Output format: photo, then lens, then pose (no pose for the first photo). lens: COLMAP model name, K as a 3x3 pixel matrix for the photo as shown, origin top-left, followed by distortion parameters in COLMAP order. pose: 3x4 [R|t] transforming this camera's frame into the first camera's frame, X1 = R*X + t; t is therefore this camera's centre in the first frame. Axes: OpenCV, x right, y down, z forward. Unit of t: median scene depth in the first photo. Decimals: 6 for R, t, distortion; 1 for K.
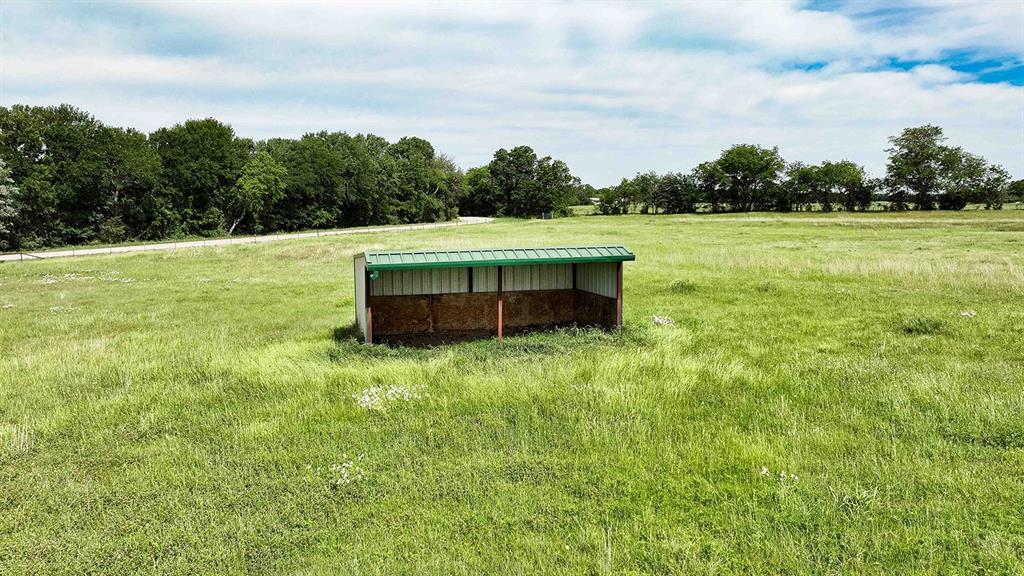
lens RADIAL K [[703.4, 0, 512.3], [0, 703.4, 287.7], [0, 0, 1]] dist [-0.002716, 0.003496]
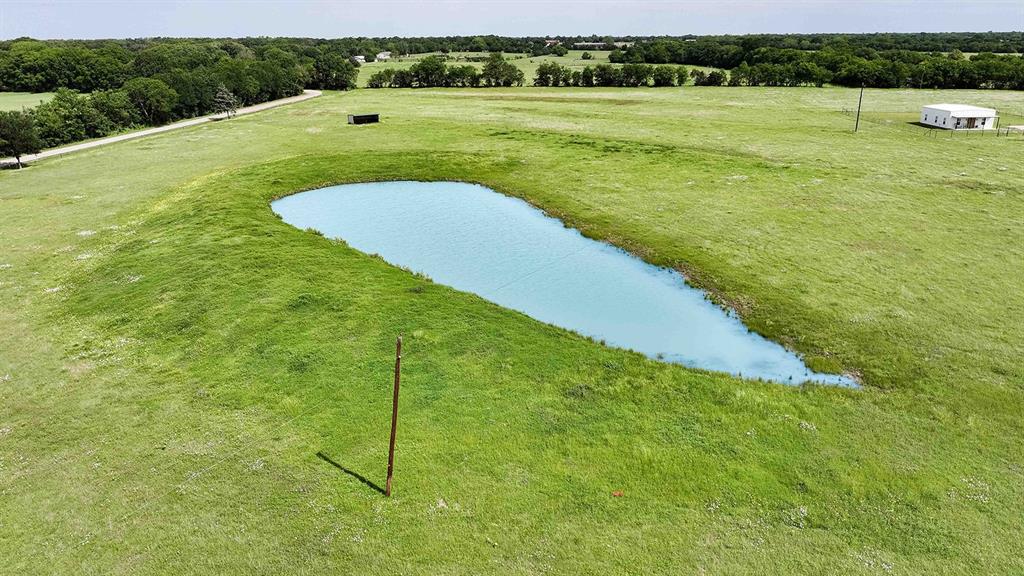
lens RADIAL K [[703.4, 0, 514.2], [0, 703.4, 281.8], [0, 0, 1]] dist [-0.002716, 0.003496]
pose [[0.946723, -0.103008, 0.305131, -0.191732], [0.036359, 0.975597, 0.216537, 0.028087], [-0.319990, -0.193907, 0.927365, -1.376345]]
